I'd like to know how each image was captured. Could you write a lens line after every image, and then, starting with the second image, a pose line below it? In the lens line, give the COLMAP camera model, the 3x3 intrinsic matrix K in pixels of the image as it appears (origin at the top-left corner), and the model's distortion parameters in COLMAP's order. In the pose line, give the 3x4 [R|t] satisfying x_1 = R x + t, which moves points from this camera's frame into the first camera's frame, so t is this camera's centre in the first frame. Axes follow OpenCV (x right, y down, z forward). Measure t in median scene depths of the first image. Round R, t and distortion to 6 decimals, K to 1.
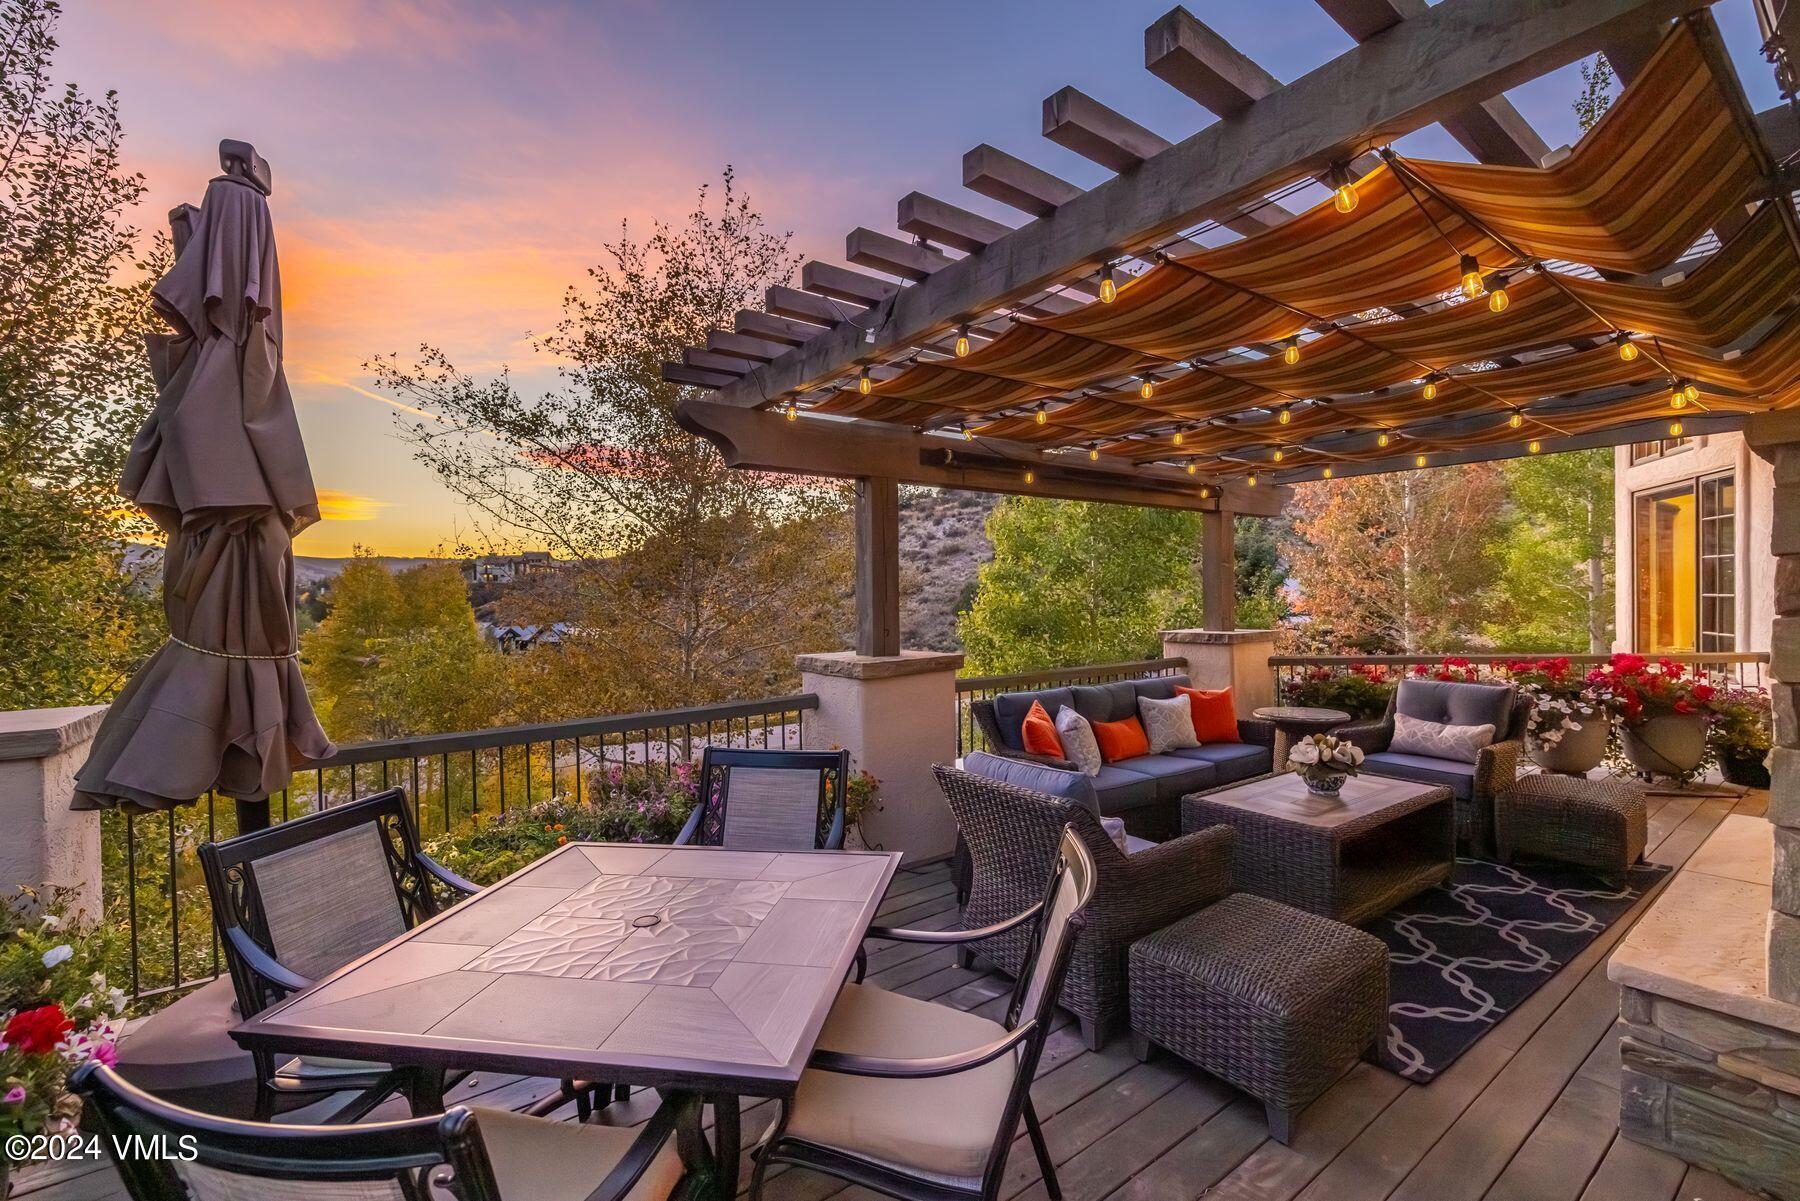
lens RADIAL K [[751.4, 0, 897.7], [0, 751.4, 599.2], [0, 0, 1]] dist [0.002086, 0.000525]
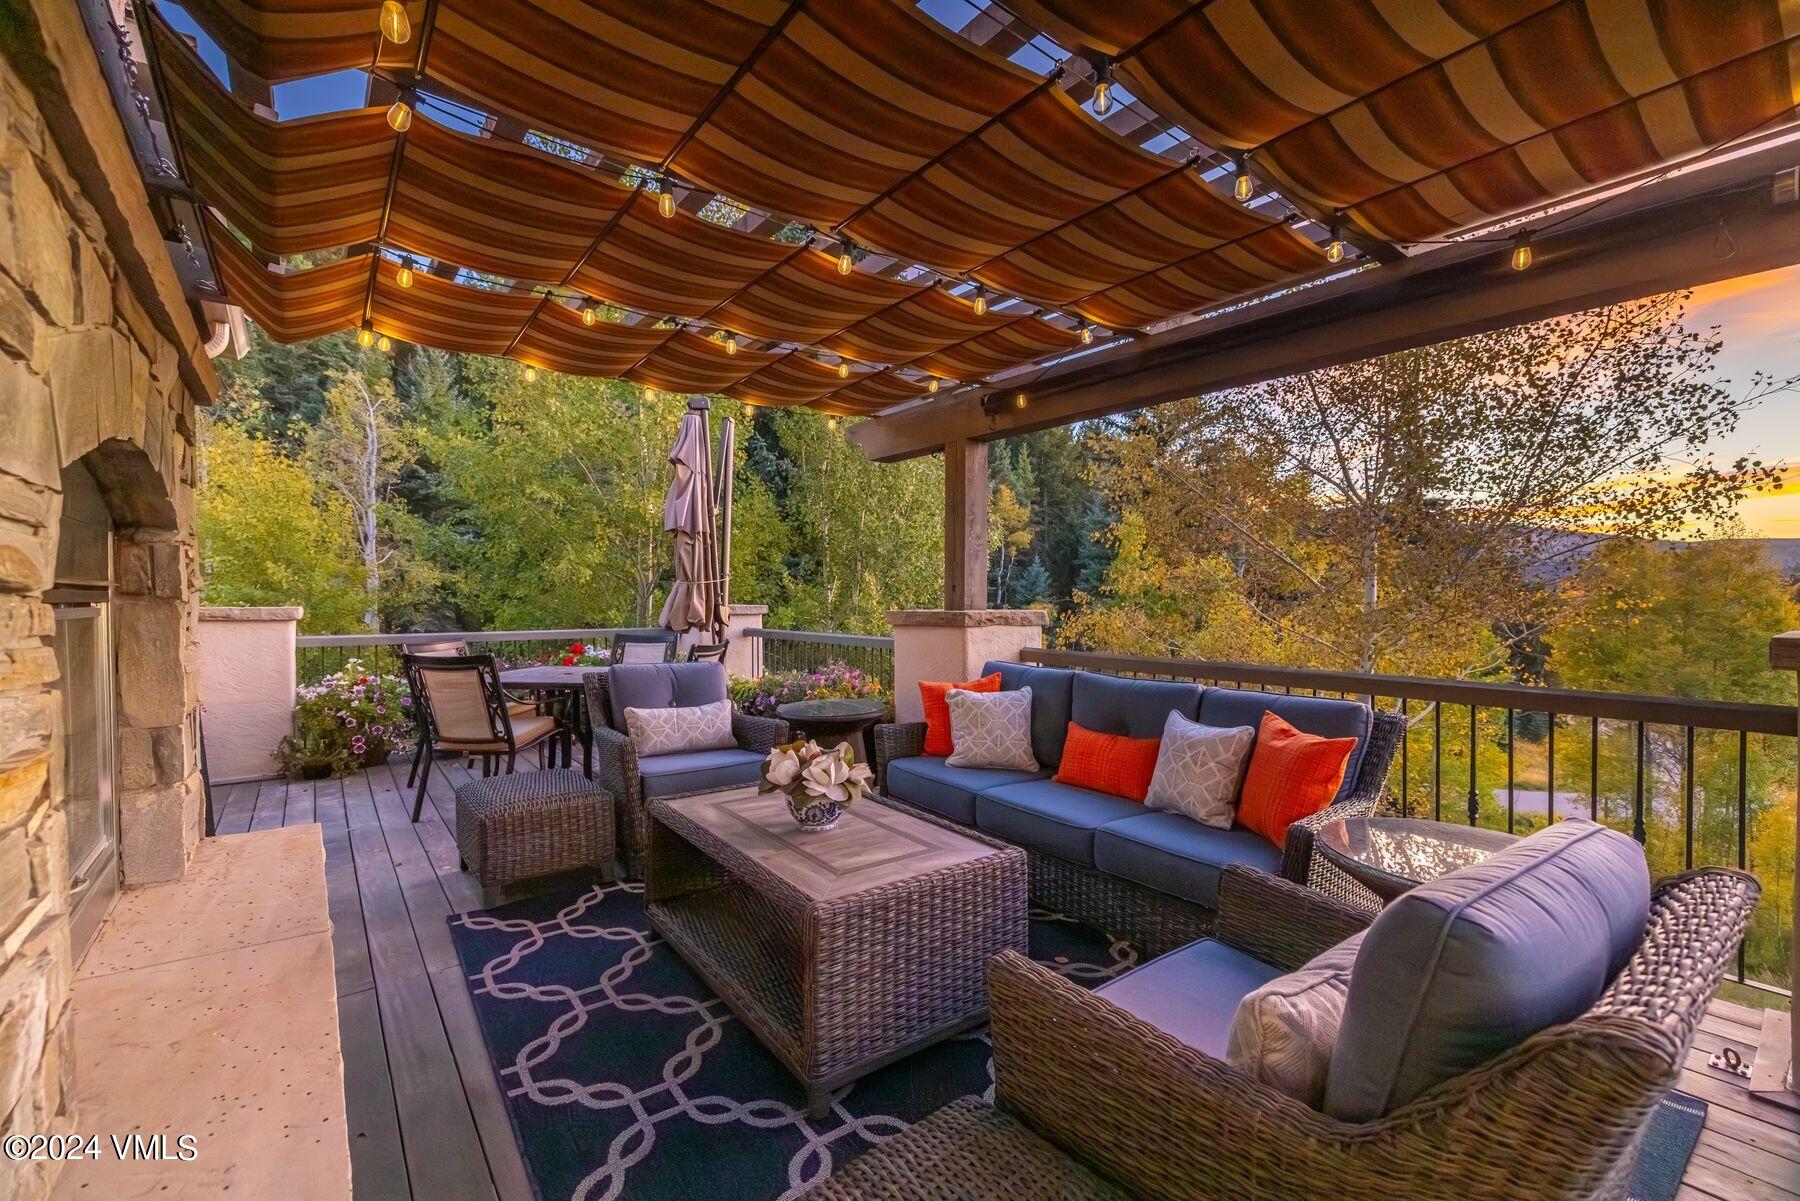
lens RADIAL K [[751.4, 0, 897.7], [0, 751.4, 599.2], [0, 0, 1]] dist [0.002086, 0.000525]
pose [[0.038744, 0.006596, -0.999227, 0.861536], [-0.029878, 0.999539, 0.005439, 0.044184], [0.998802, 0.029644, 0.038924, 0.738442]]
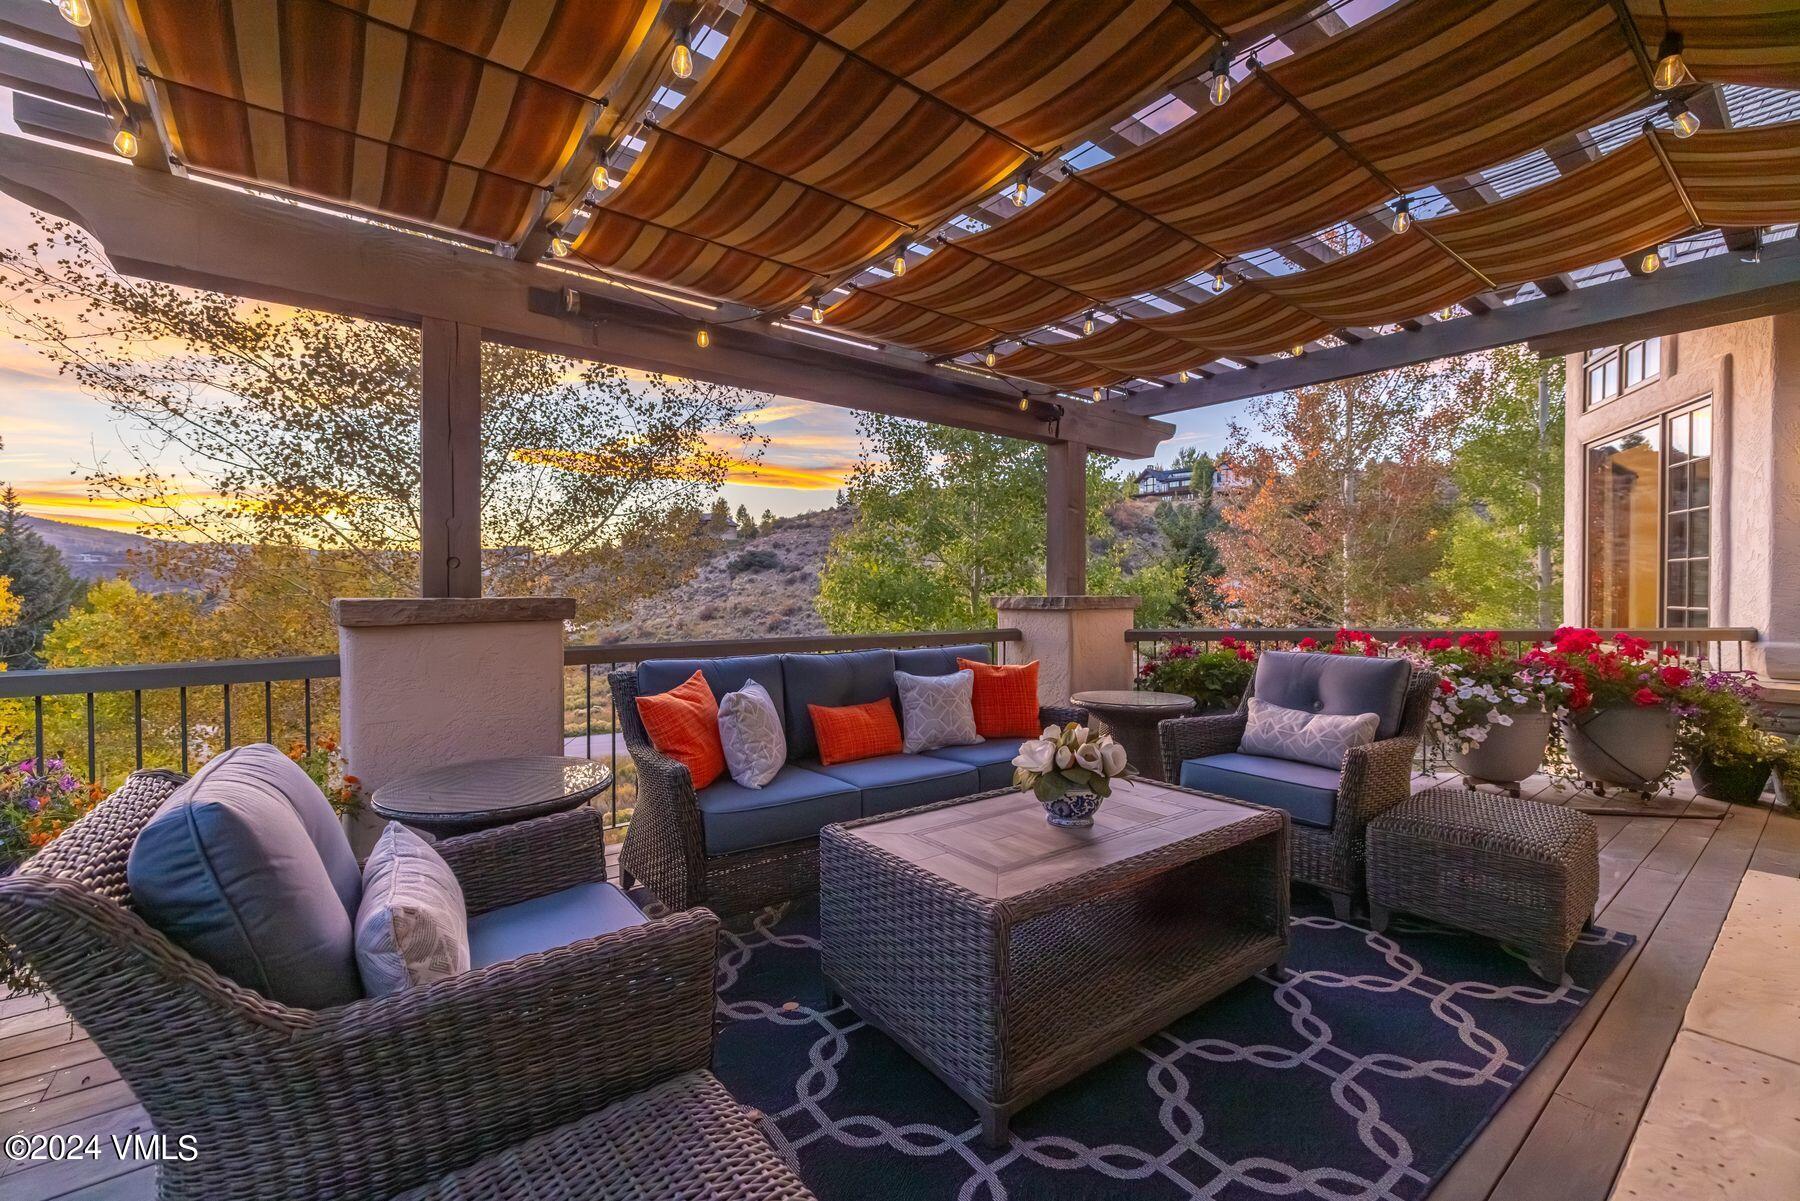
lens RADIAL K [[727.2, 0, 896.1], [0, 727.2, 598.8], [0, 0, 1]] dist [-0.000384, 0.000060]
pose [[0.999786, 0.013451, 0.015734, 0.297158], [-0.013447, 0.999910, -0.000400, 0.059319], [-0.015738, 0.000188, 0.999876, 0.302557]]
